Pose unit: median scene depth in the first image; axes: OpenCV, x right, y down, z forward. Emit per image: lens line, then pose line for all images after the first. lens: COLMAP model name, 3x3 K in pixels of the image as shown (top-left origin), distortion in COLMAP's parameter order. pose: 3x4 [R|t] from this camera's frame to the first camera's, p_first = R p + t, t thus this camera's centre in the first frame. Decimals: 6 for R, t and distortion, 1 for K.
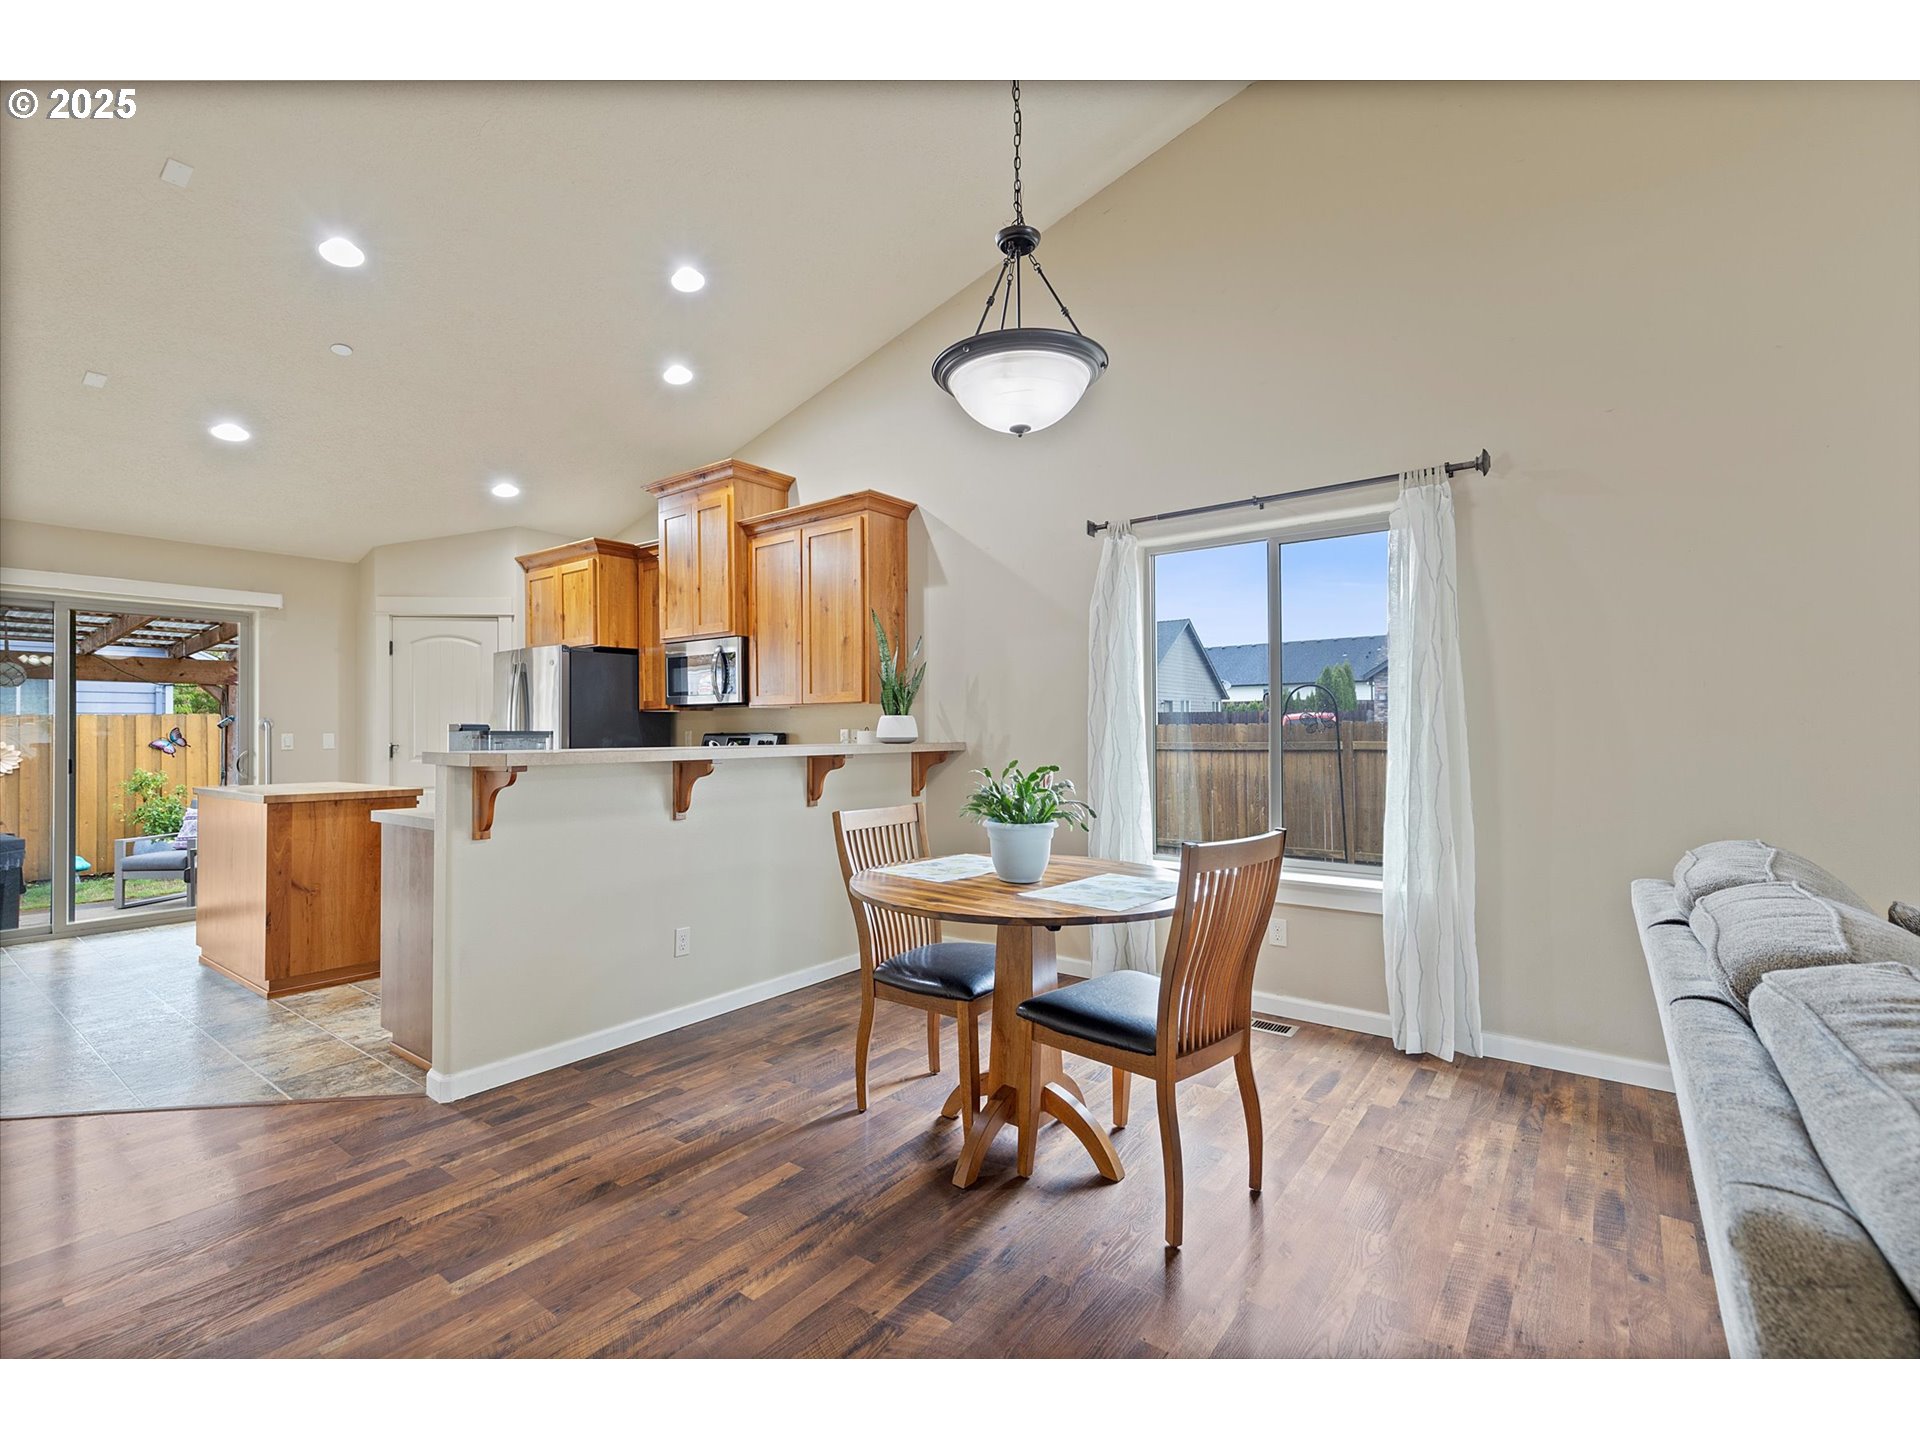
lens RADIAL K [[880.1, 0, 948.2], [0, 880.1, 721.6], [0, 0, 1]] dist [0.005607, 0.000300]
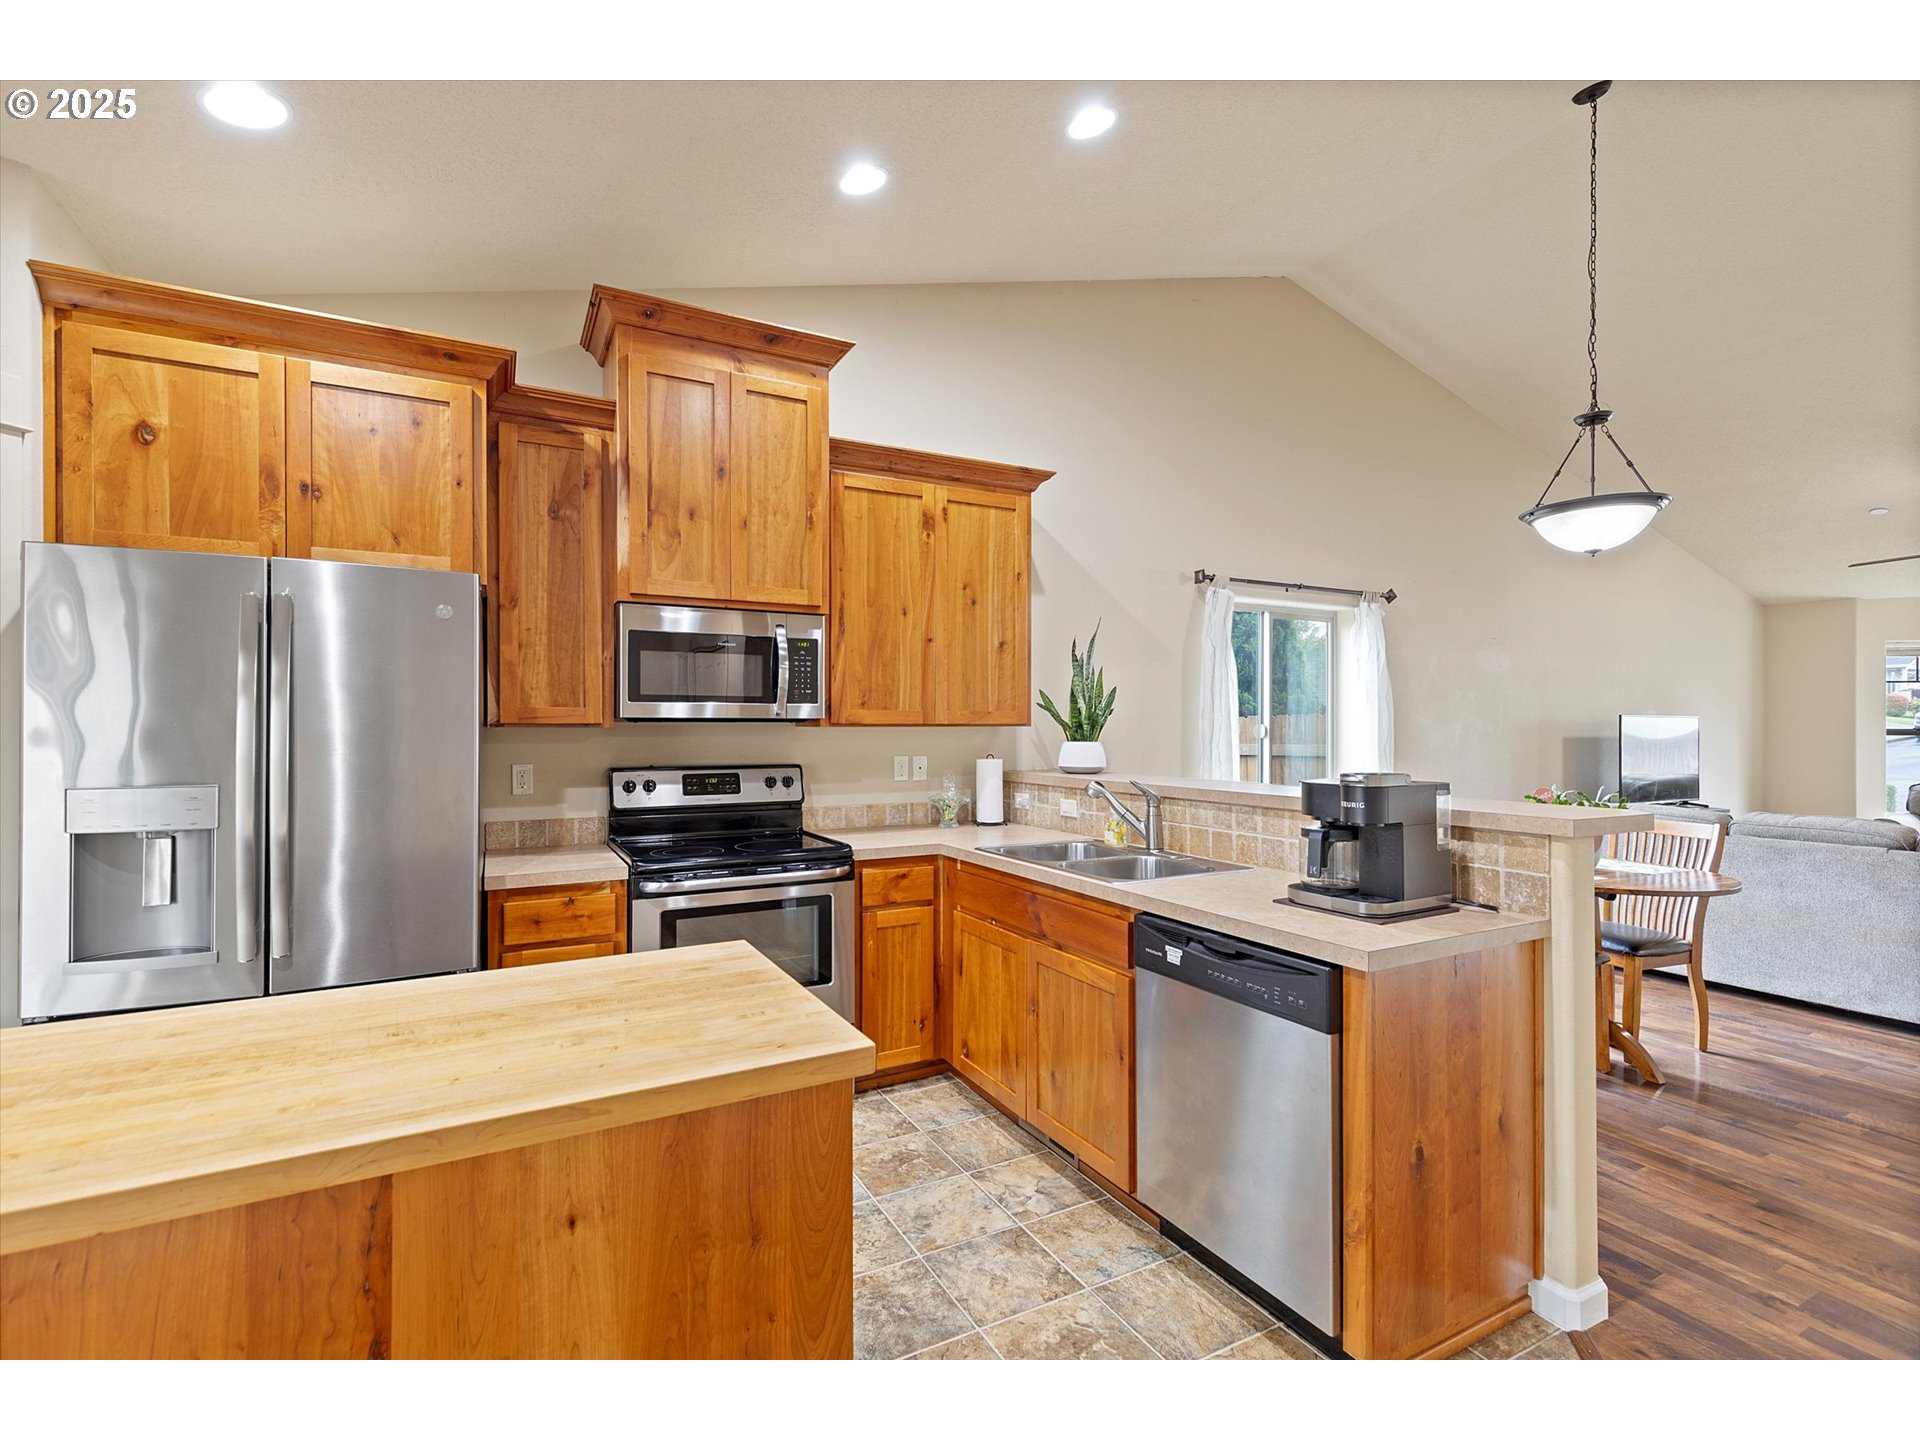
lens RADIAL K [[868.9, 0, 960.0], [0, 868.9, 720.0], [0, 0, 1]] dist [0.006256, 0.000209]
pose [[0.407638, 0.011404, 0.913072, -0.738407], [-0.013642, 0.999886, -0.006398, -0.016766], [-0.913042, -0.009848, 0.407747, 0.616409]]
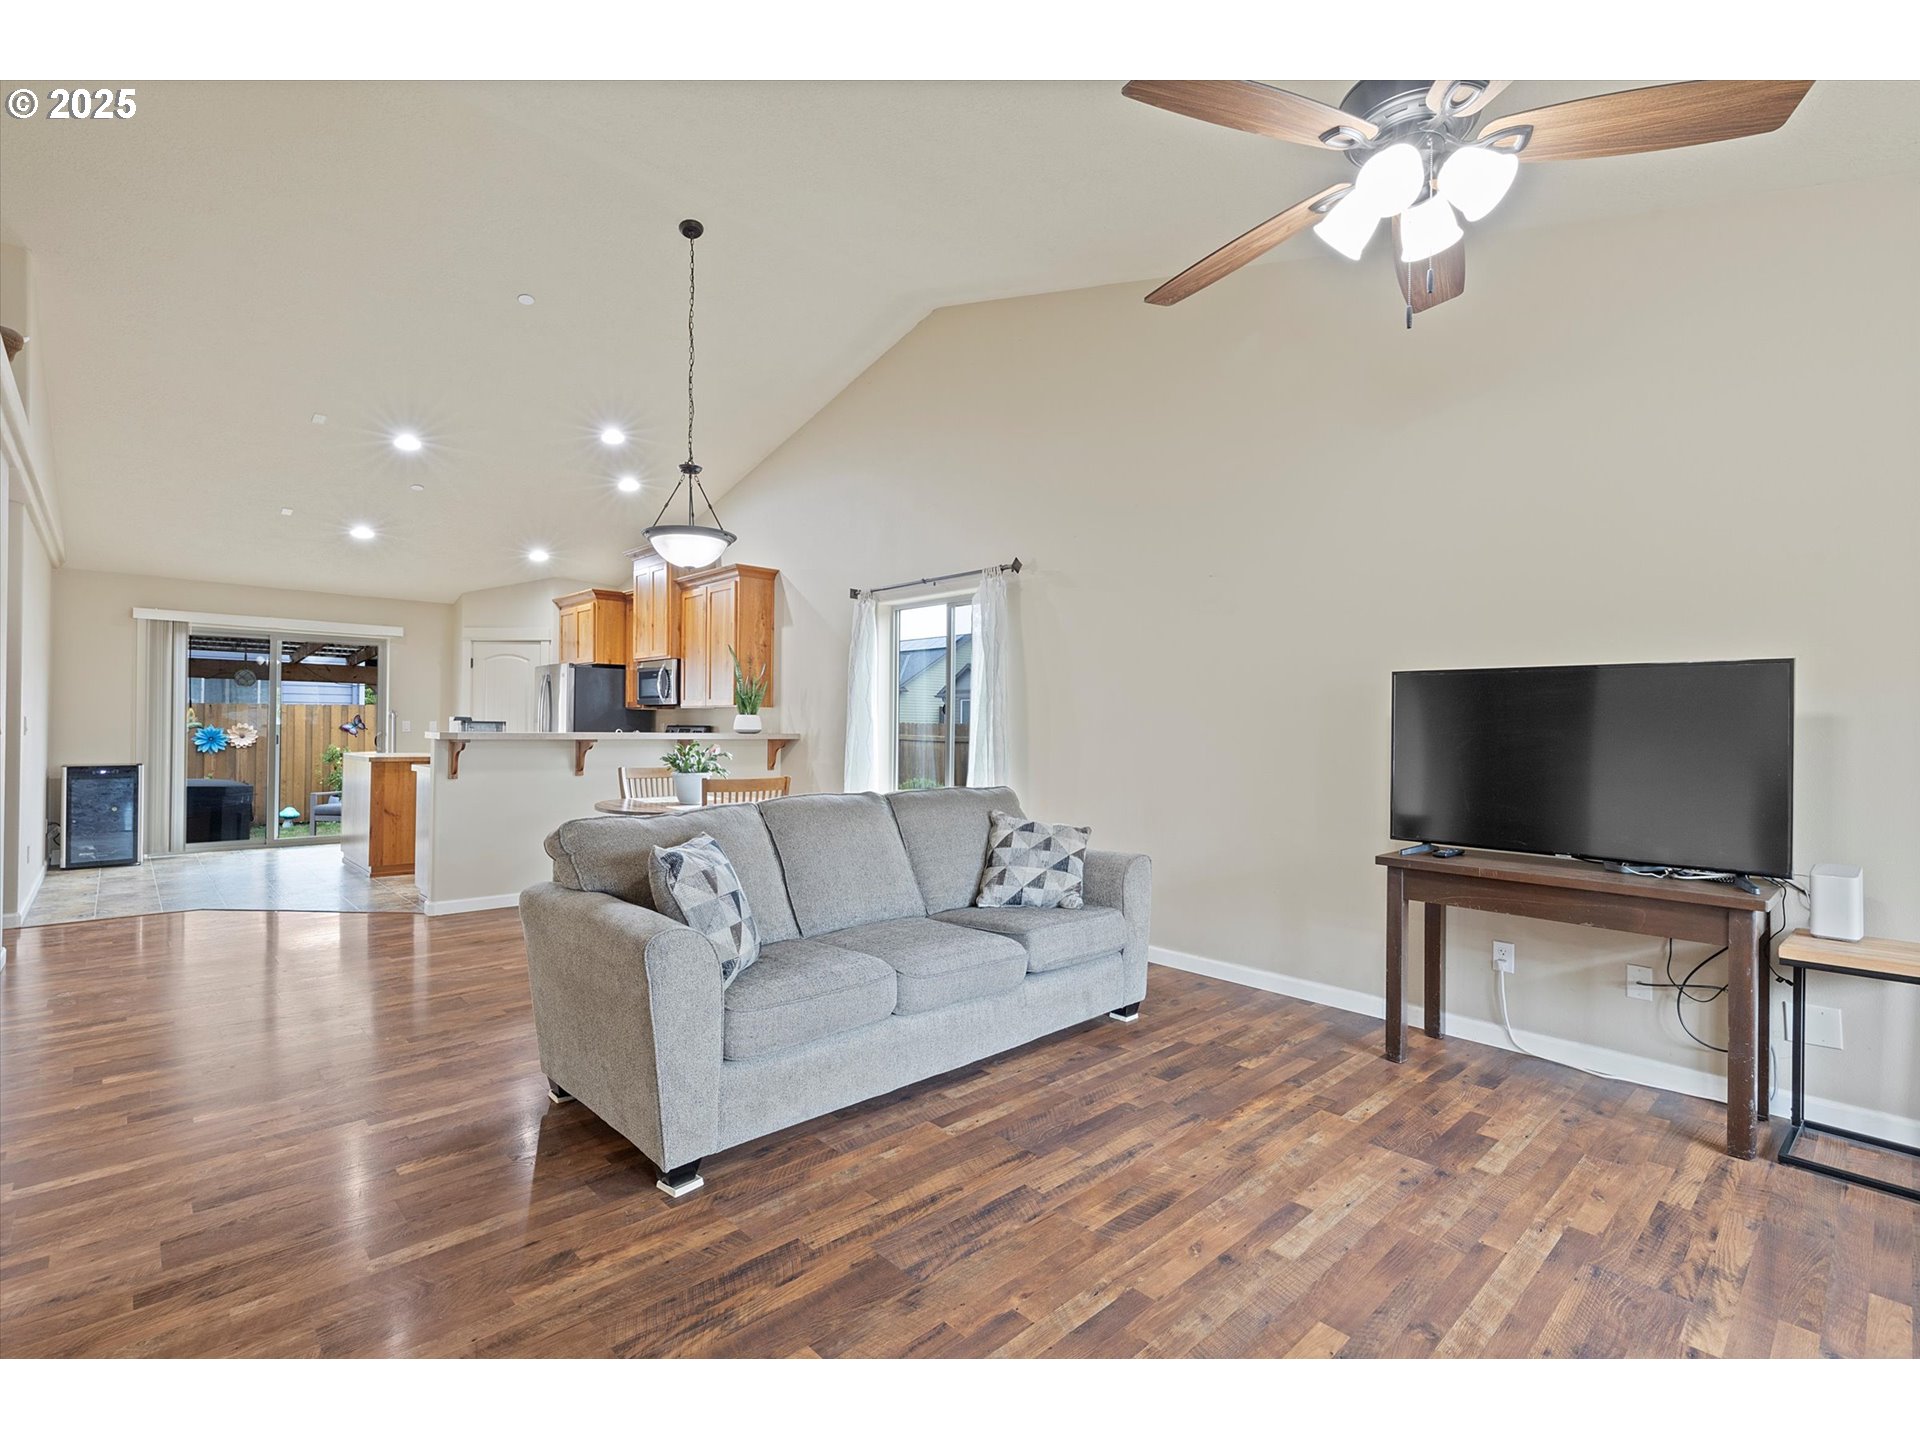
lens RADIAL K [[901.6, 0, 960.0], [0, 901.6, 720.0], [0, 0, 1]] dist [-0.000187, 0.000132]
pose [[0.988063, 0.014281, -0.153385, 0.438661], [-0.013734, 0.999895, 0.004623, -0.008013], [0.153435, -0.002461, 0.988156, -0.384970]]
